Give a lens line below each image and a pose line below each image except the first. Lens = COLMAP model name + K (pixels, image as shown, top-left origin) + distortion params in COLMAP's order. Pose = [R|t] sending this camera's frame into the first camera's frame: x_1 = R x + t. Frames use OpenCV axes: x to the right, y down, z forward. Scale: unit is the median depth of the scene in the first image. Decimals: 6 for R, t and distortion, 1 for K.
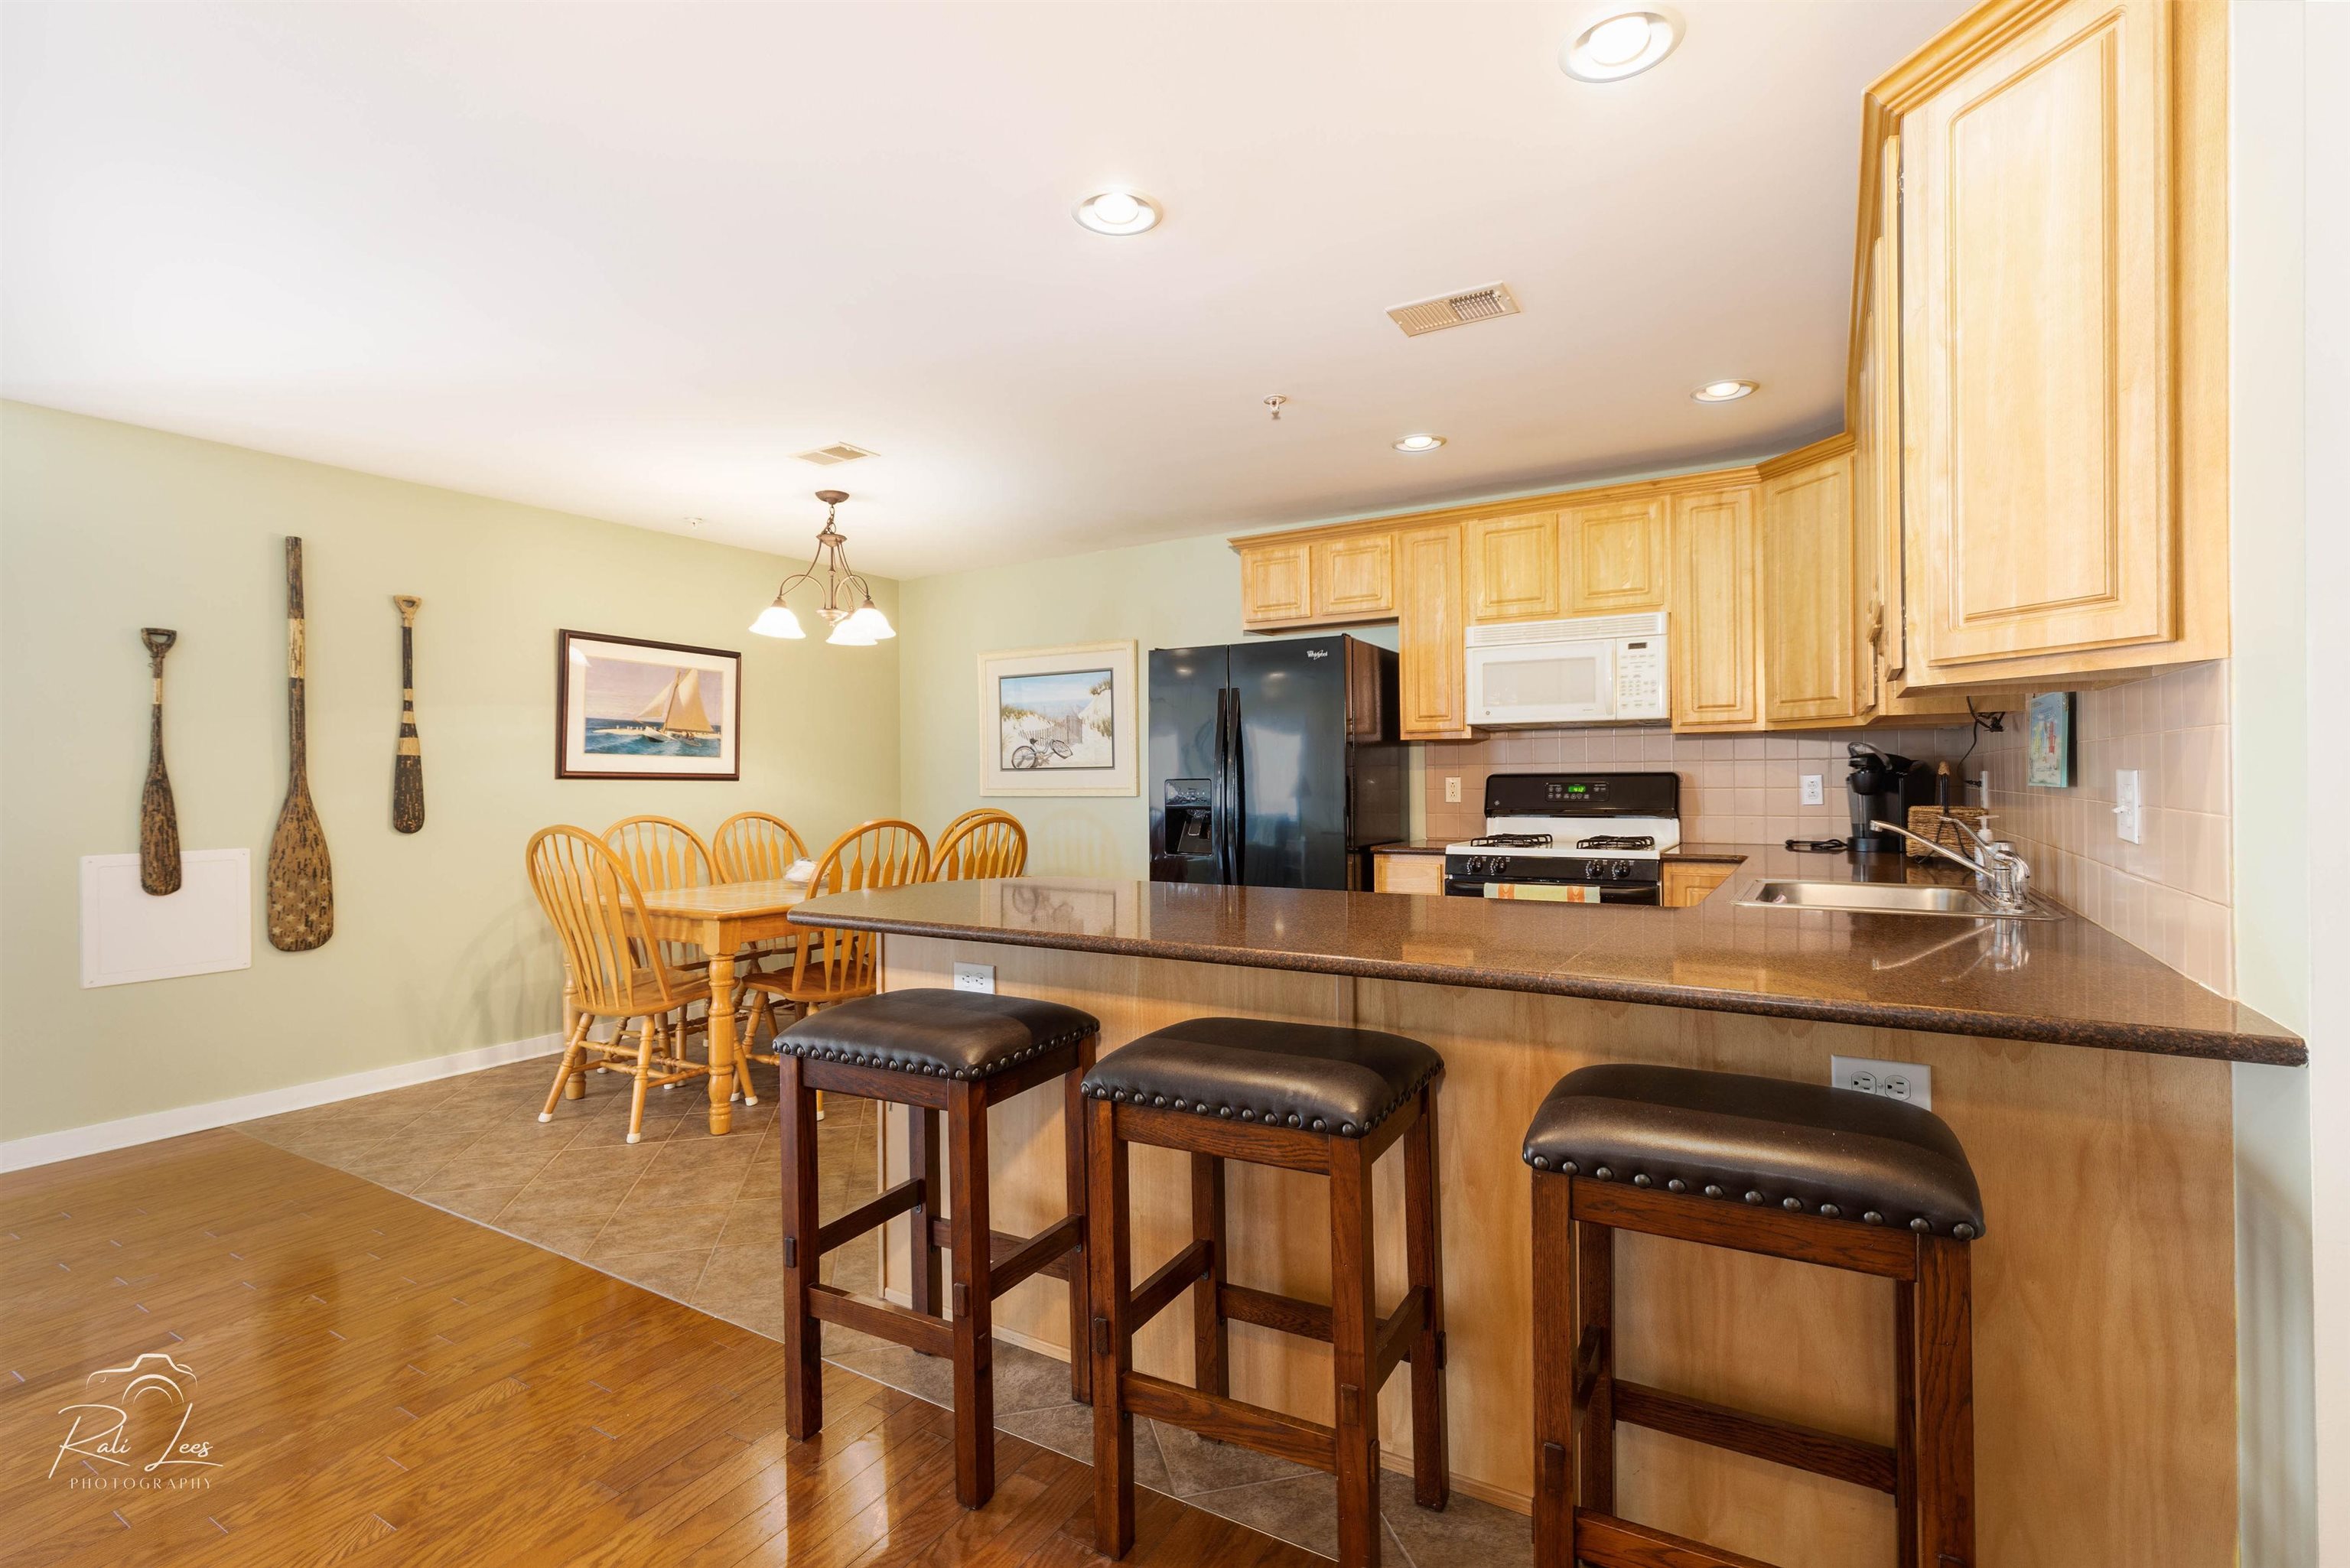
lens RADIAL K [[1060.3, 0, 1169.8], [0, 1060.3, 775.3], [0, 0, 1]] dist [0.003248, 0.000029]
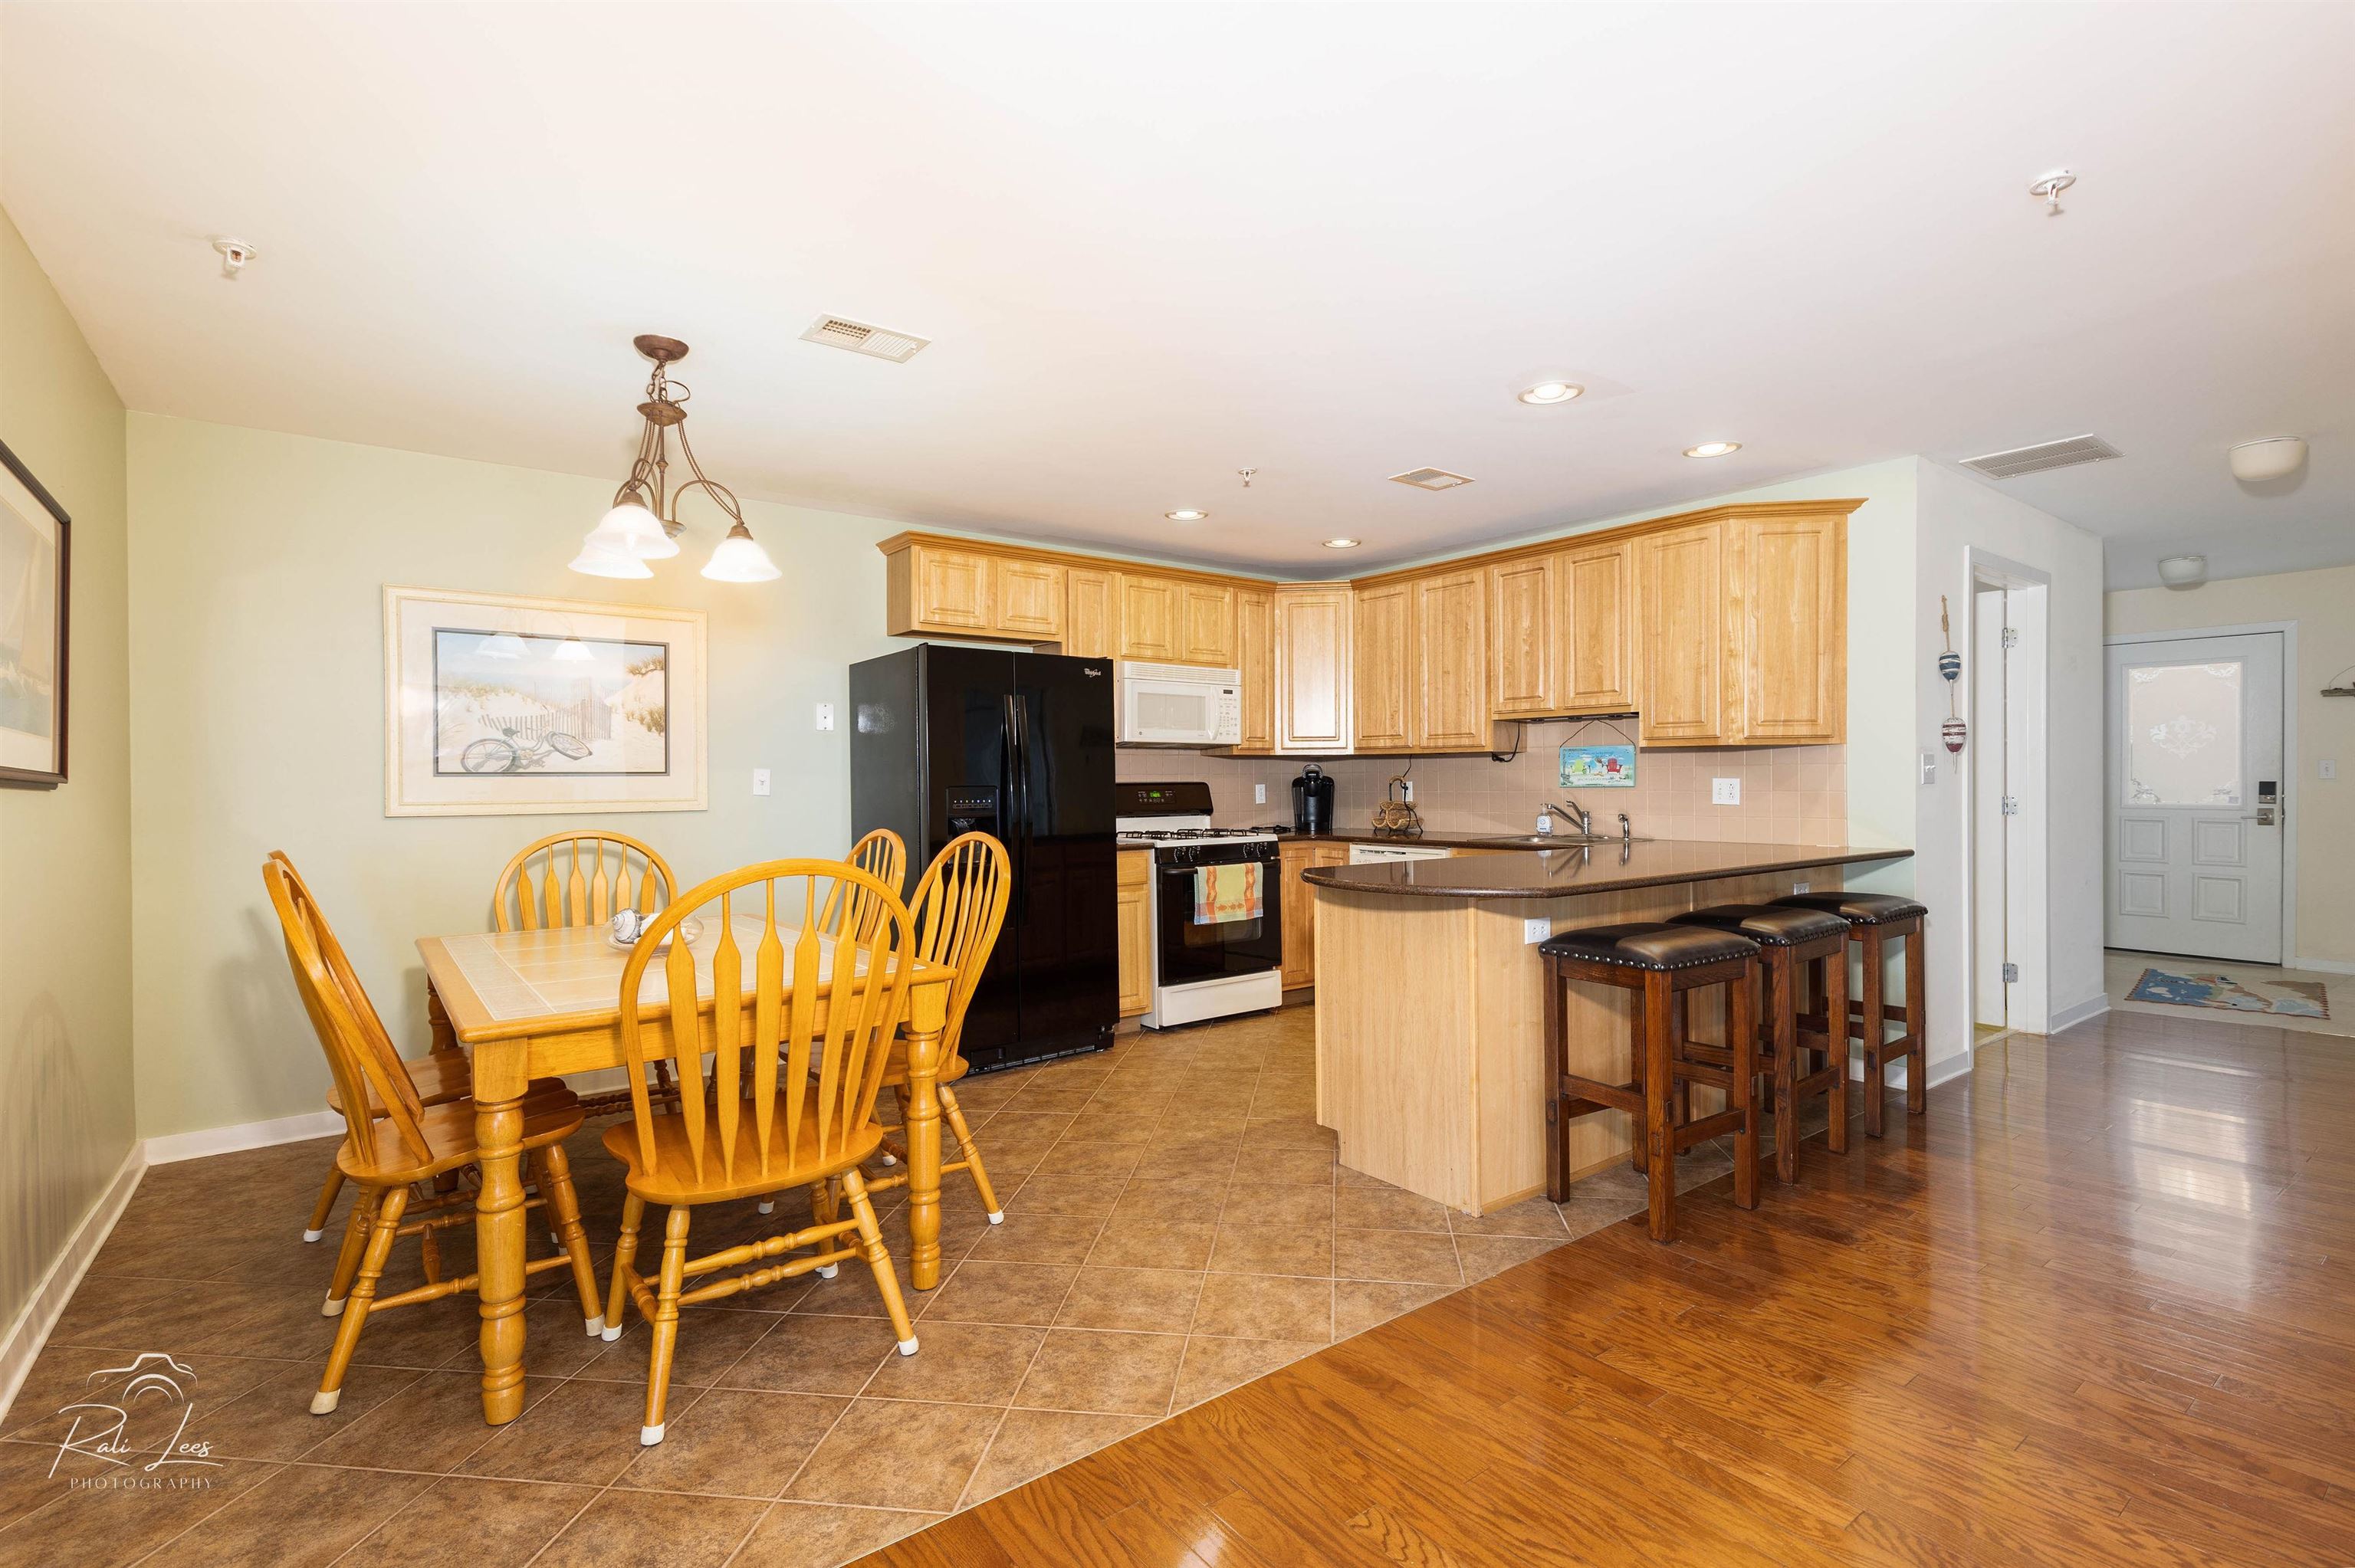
lens RADIAL K [[1098.9, 0, 1188.2], [0, 1098.9, 788.0], [0, 0, 1]] dist [0.002819, 0.000278]
pose [[0.369243, 0.002471, 0.929330, -0.901147], [0.002760, 0.999989, -0.003756, 0.010110], [-0.929329, 0.003952, 0.369232, 0.496558]]
